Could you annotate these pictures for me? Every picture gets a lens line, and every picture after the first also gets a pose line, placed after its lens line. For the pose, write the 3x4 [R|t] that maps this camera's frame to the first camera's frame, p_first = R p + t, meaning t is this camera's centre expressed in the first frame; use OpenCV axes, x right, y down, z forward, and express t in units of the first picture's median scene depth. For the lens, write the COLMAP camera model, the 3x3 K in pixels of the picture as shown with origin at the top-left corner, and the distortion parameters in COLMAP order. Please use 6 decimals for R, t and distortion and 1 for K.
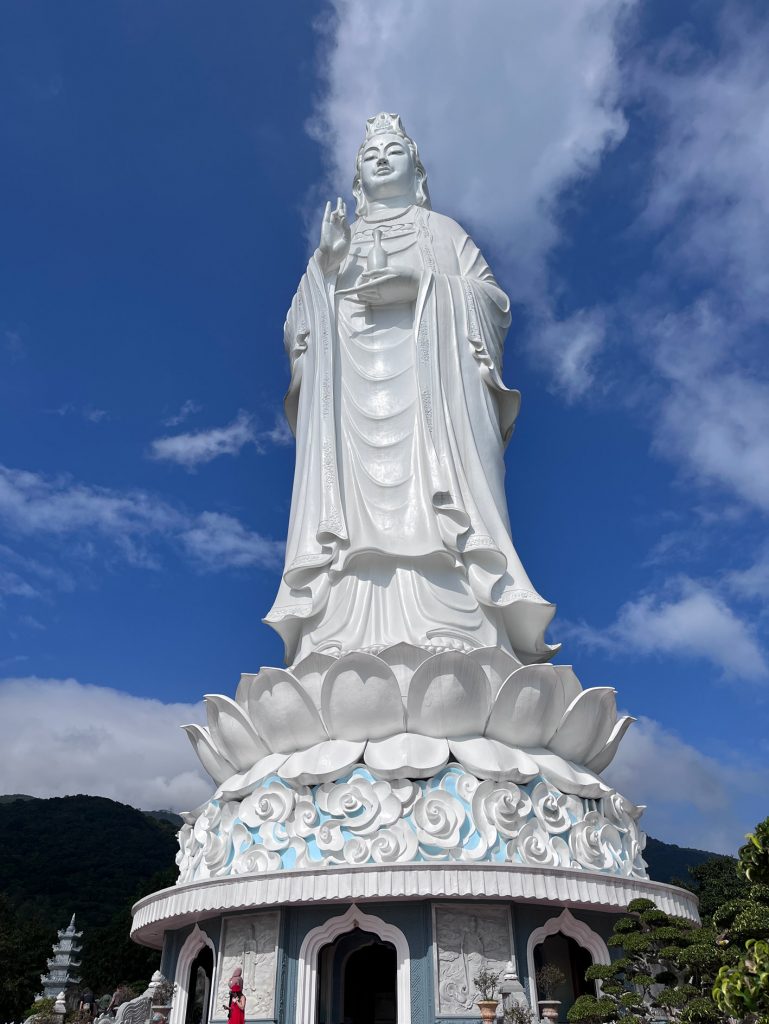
lens RADIAL K [[785.8, 0, 378.4], [0, 785.8, 509.3], [0, 0, 1]] dist [0.033040, -0.004625]
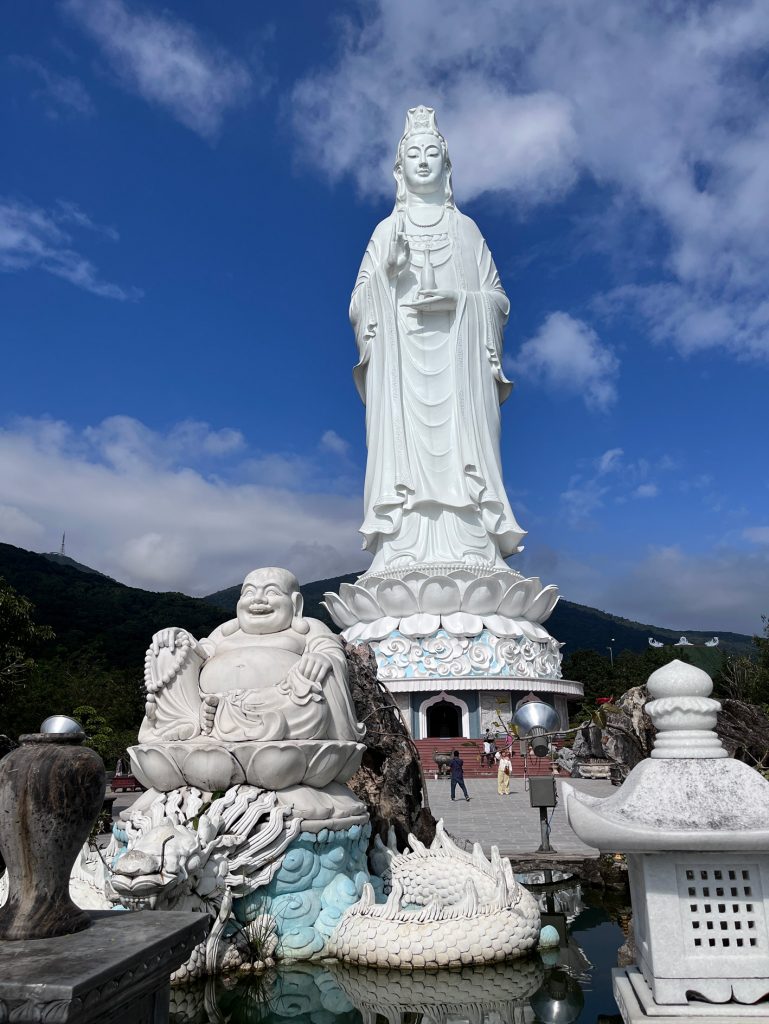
lens RADIAL K [[775.4, 0, 380.5], [0, 775.4, 519.0], [0, 0, 1]] dist [0.039445, -0.008458]
pose [[0.988013, 0.035600, 0.150208, -0.366512], [-0.080050, 0.950148, 0.301349, -0.407980], [-0.131992, -0.309761, 0.941608, -0.598605]]
